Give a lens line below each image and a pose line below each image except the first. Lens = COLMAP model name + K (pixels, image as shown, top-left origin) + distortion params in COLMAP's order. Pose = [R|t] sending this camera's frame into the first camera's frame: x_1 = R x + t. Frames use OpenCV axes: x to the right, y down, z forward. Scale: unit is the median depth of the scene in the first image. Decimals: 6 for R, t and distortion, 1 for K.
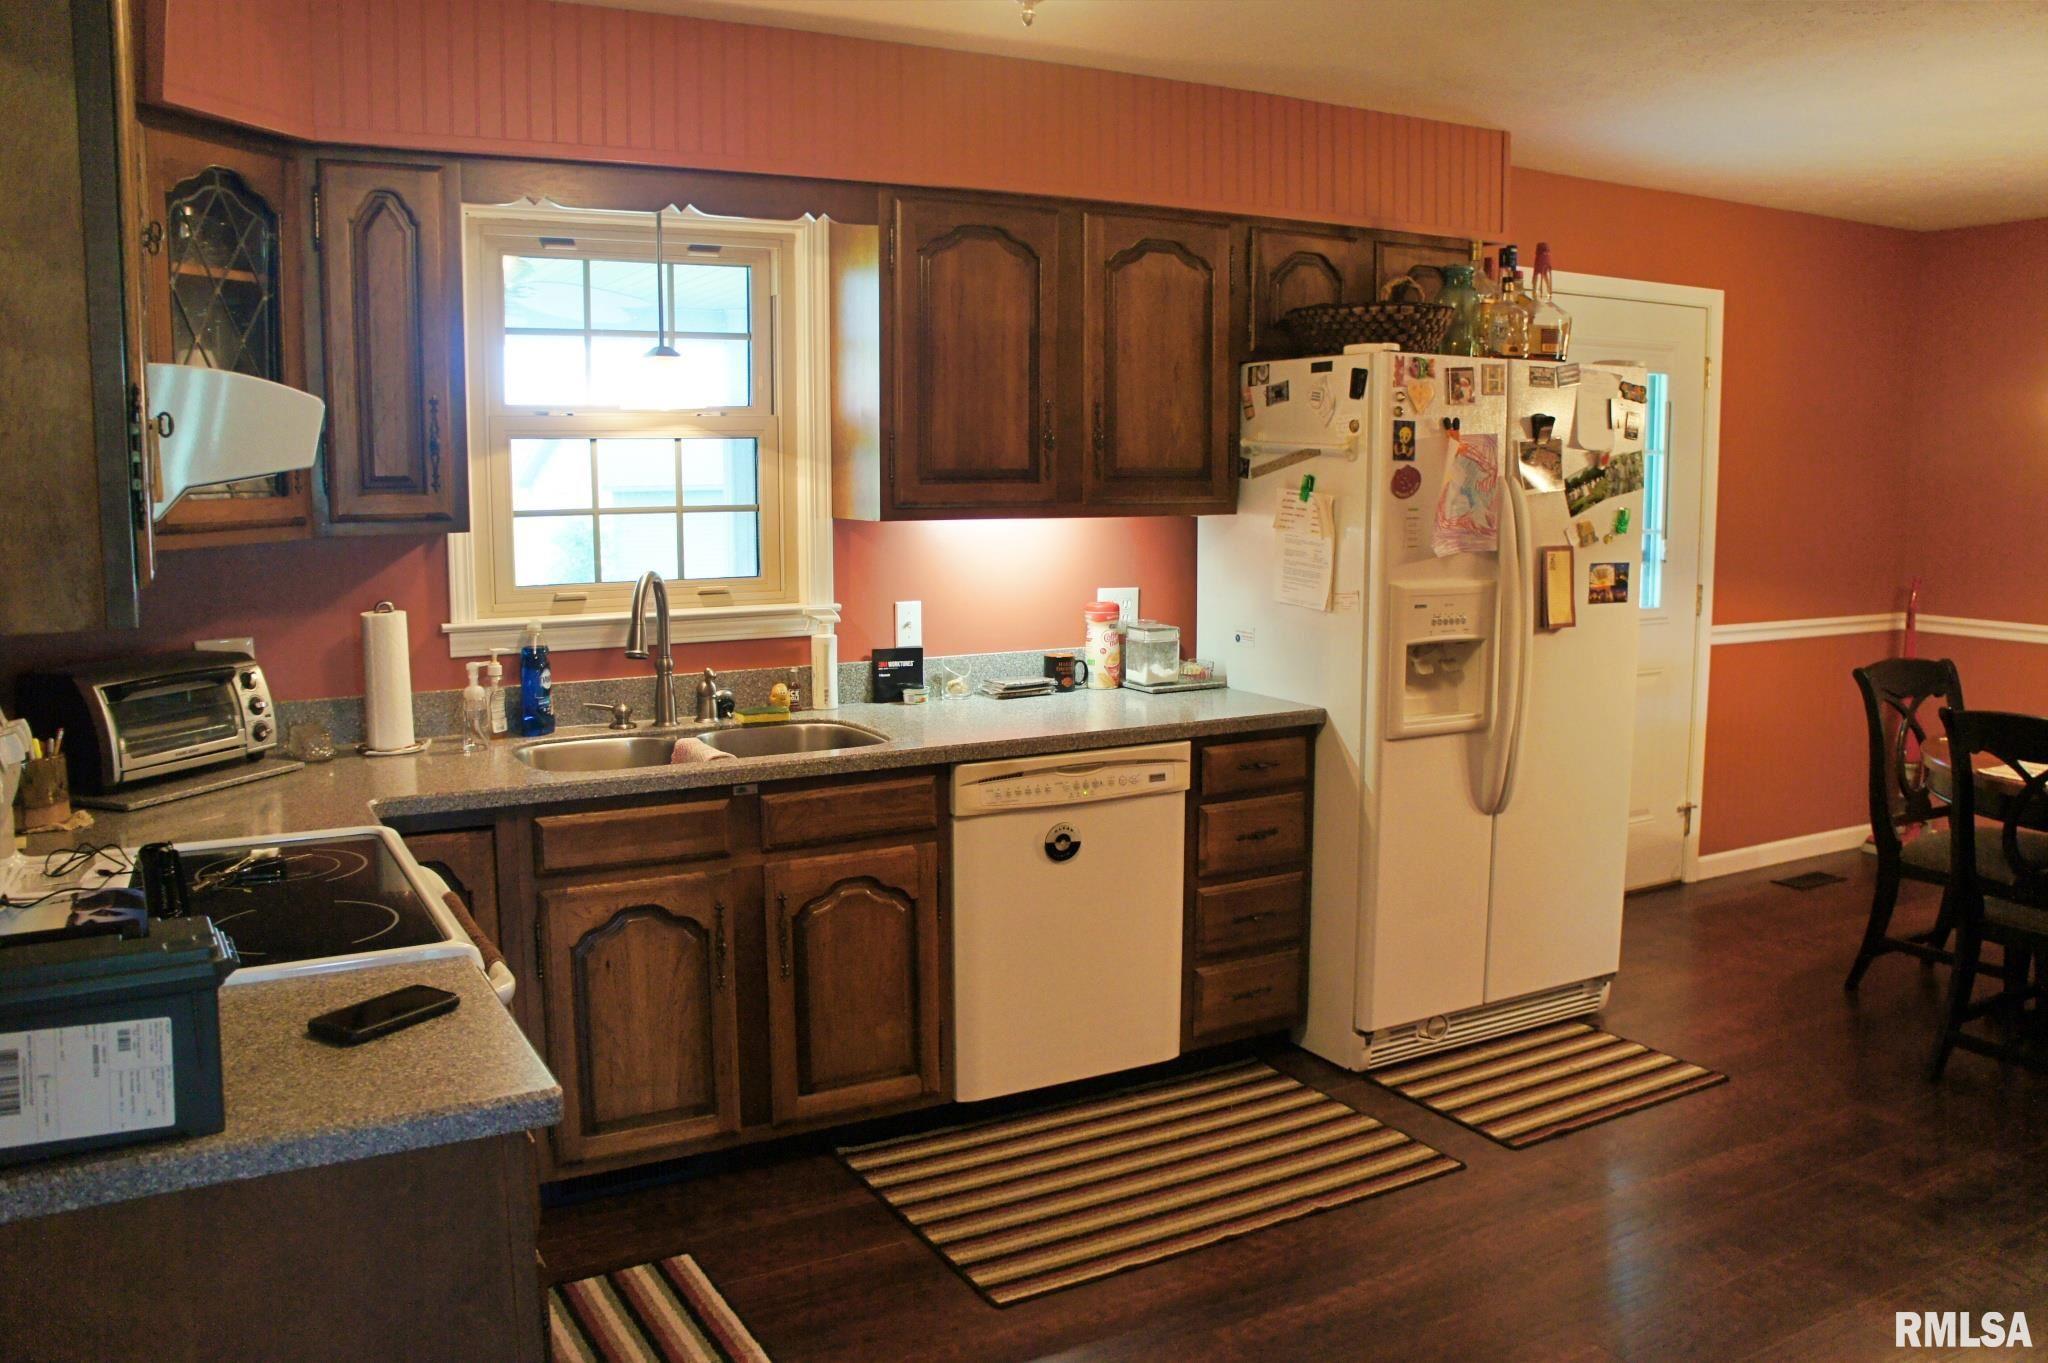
lens RADIAL K [[1616.7, 0, 1033.8], [0, 1616.7, 694.3], [0, 0, 1]] dist [-0.187415, 0.143612]
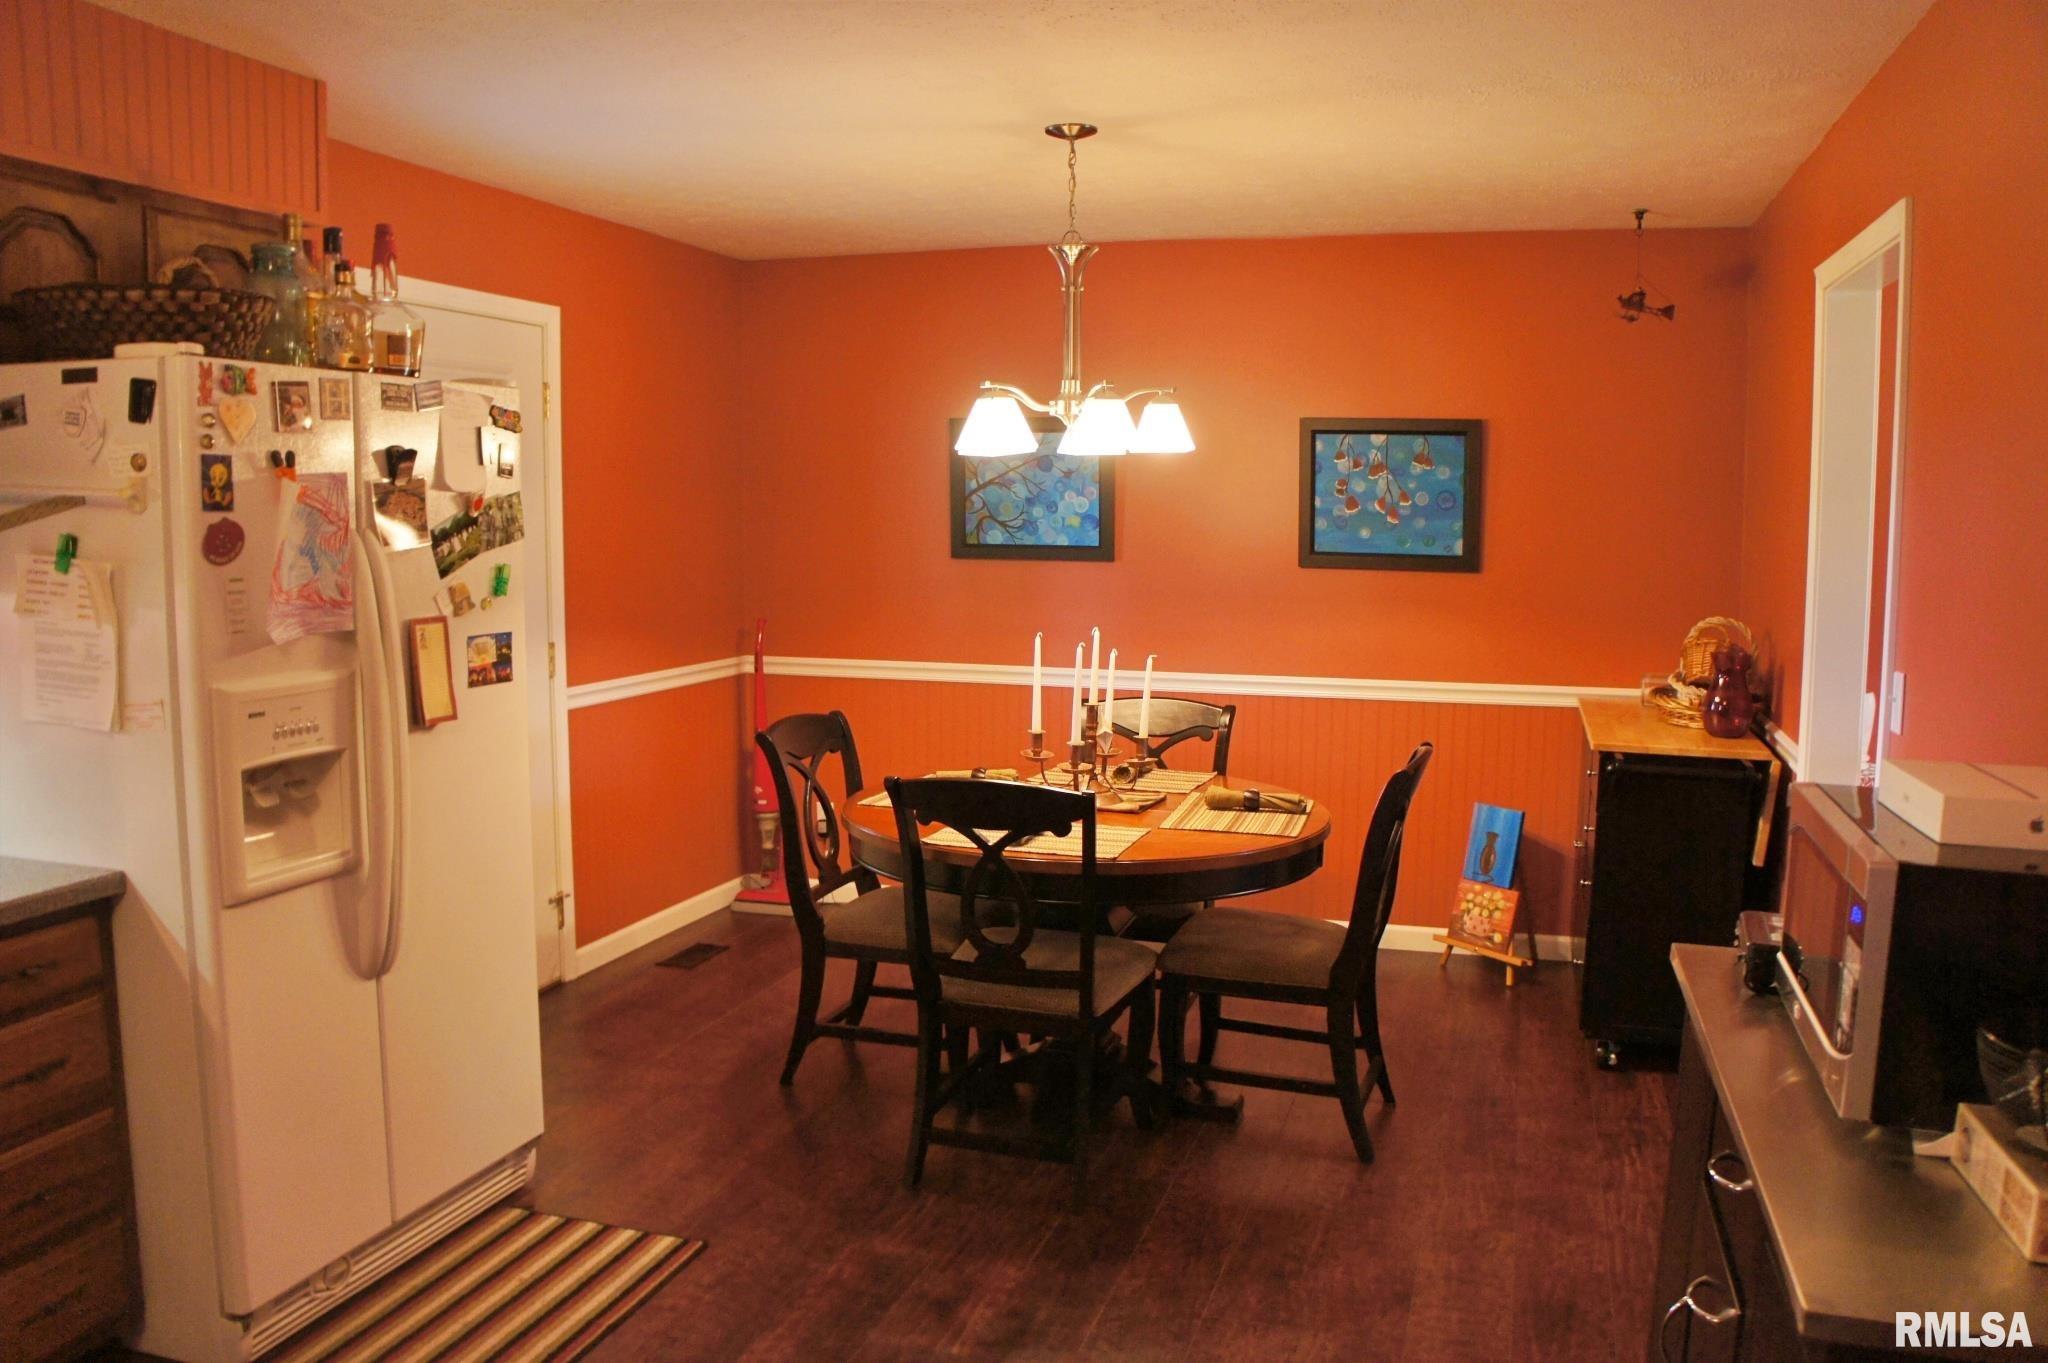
lens RADIAL K [[1616.7, 0, 1033.8], [0, 1616.7, 694.3], [0, 0, 1]] dist [-0.187415, 0.143612]
pose [[0.726918, -0.073363, 0.682794, 0.019996], [0.088565, 0.995989, 0.012725, -0.040711], [-0.680989, 0.051222, 0.730500, 0.246386]]
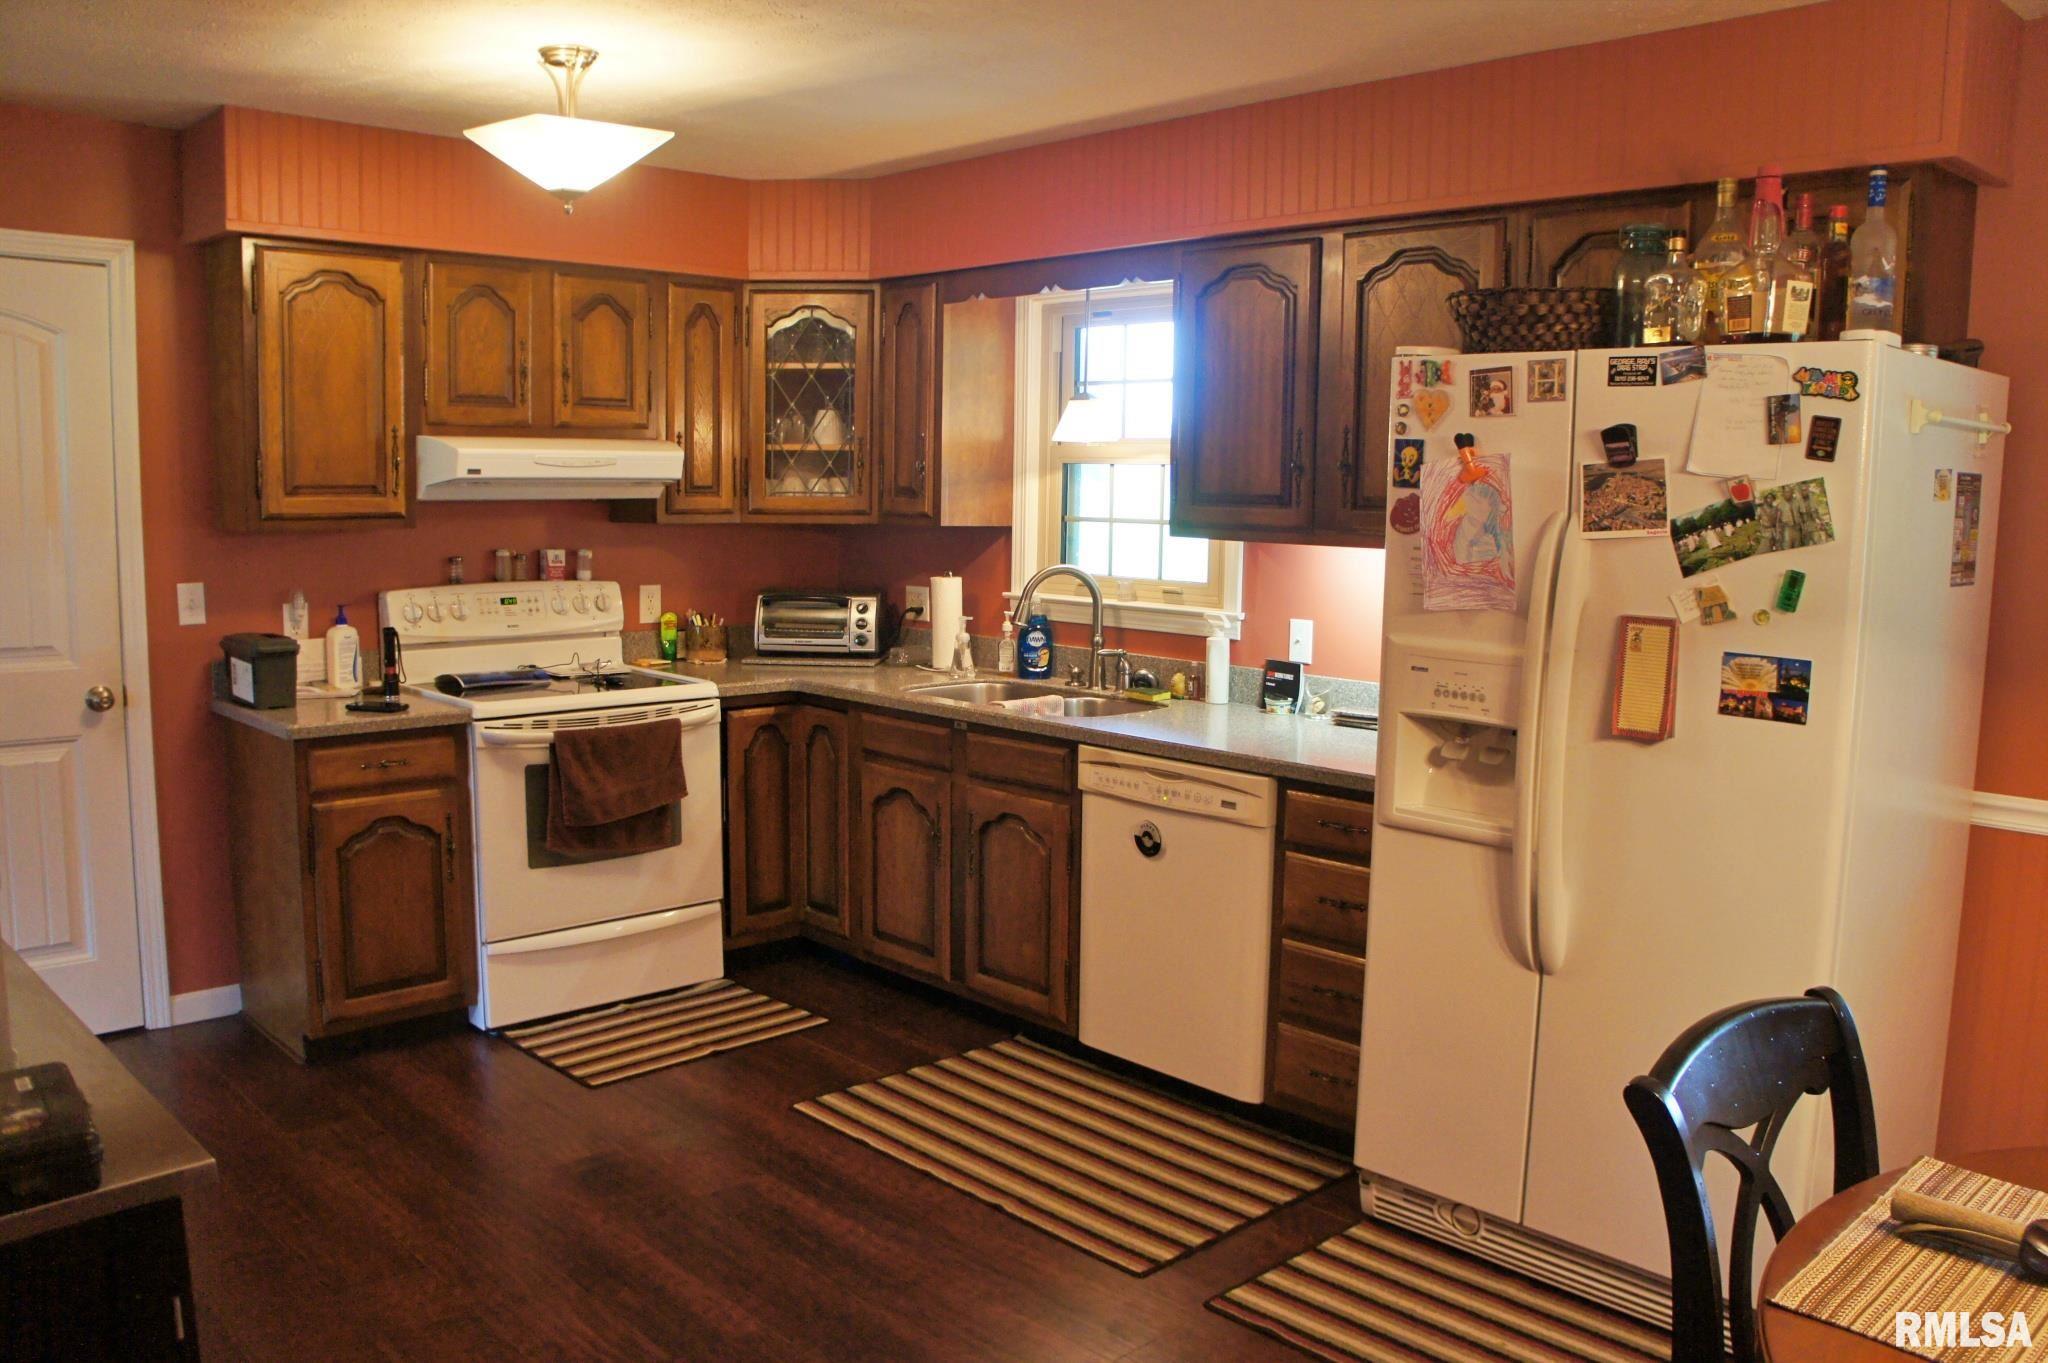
lens RADIAL K [[1616.7, 0, 1033.8], [0, 1616.7, 694.3], [0, 0, 1]] dist [-0.187415, 0.143612]
pose [[0.246660, 0.131734, -0.960107, 0.931606], [-0.156380, 0.983145, 0.094720, -0.084938], [0.956402, 0.126778, 0.263103, 0.580508]]
